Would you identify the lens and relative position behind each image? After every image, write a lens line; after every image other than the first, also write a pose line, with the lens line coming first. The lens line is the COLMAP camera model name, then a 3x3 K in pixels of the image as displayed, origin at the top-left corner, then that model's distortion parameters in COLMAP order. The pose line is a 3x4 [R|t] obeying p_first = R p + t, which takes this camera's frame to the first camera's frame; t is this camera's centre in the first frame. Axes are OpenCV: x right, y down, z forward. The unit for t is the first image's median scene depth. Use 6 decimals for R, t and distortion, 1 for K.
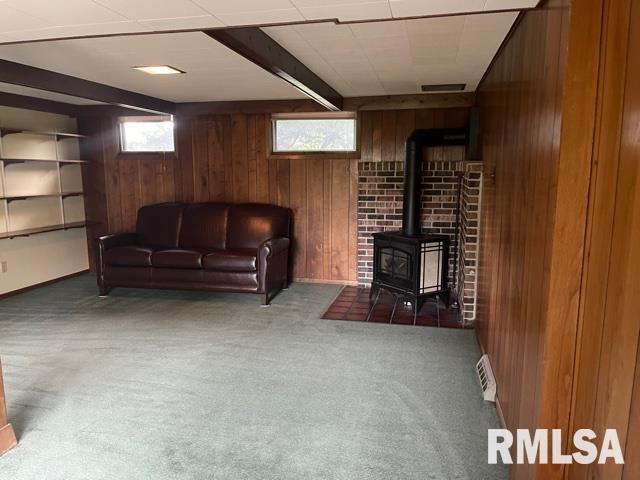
lens RADIAL K [[477.8, 0, 320.0], [0, 477.8, 240.0], [0, 0, 1]] dist [0.104890, -0.187580]
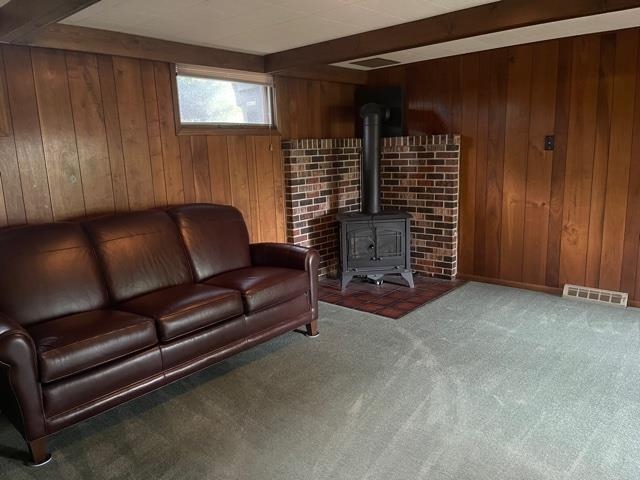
lens RADIAL K [[477.8, 0, 320.0], [0, 477.8, 240.0], [0, 0, 1]] dist [0.104890, -0.187580]
pose [[0.491444, -0.179054, 0.852304, -0.633575], [0.161754, 0.980376, 0.112692, -0.076386], [-0.855756, 0.082482, 0.510762, 0.545278]]
